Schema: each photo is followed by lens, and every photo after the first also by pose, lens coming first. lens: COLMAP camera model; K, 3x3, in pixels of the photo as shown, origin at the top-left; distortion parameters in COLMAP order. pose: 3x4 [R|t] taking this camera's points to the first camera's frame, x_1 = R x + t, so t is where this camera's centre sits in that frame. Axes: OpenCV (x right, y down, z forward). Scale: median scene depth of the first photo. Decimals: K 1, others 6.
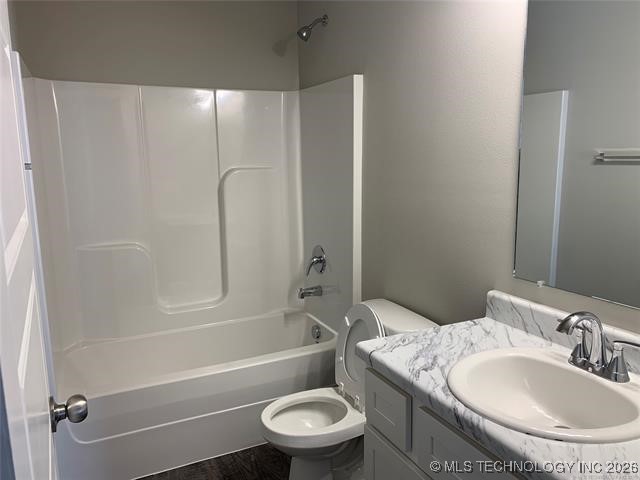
lens RADIAL K [[496.0, 0, 319.3], [0, 496.0, 241.3], [0, 0, 1]] dist [0.030894, -0.007536]
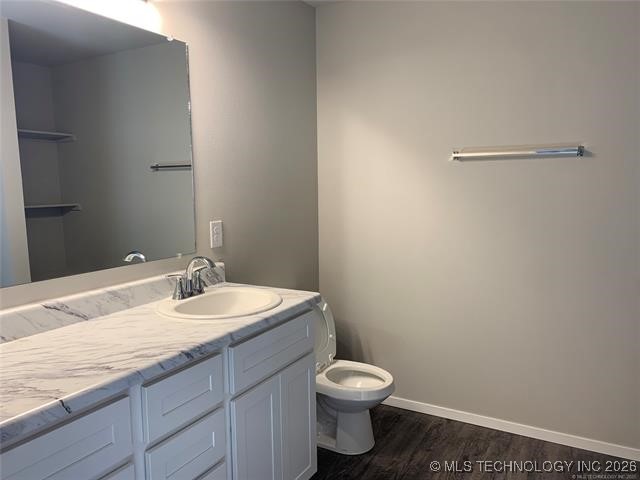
lens RADIAL K [[496.0, 0, 319.9], [0, 496.0, 239.9], [0, 0, 1]] dist [0.030894, -0.007536]
pose [[-0.544000, -0.105122, 0.832474, -0.780775], [0.132356, 0.968950, 0.208847, -0.141985], [-0.828580, 0.223796, -0.513196, 1.023956]]
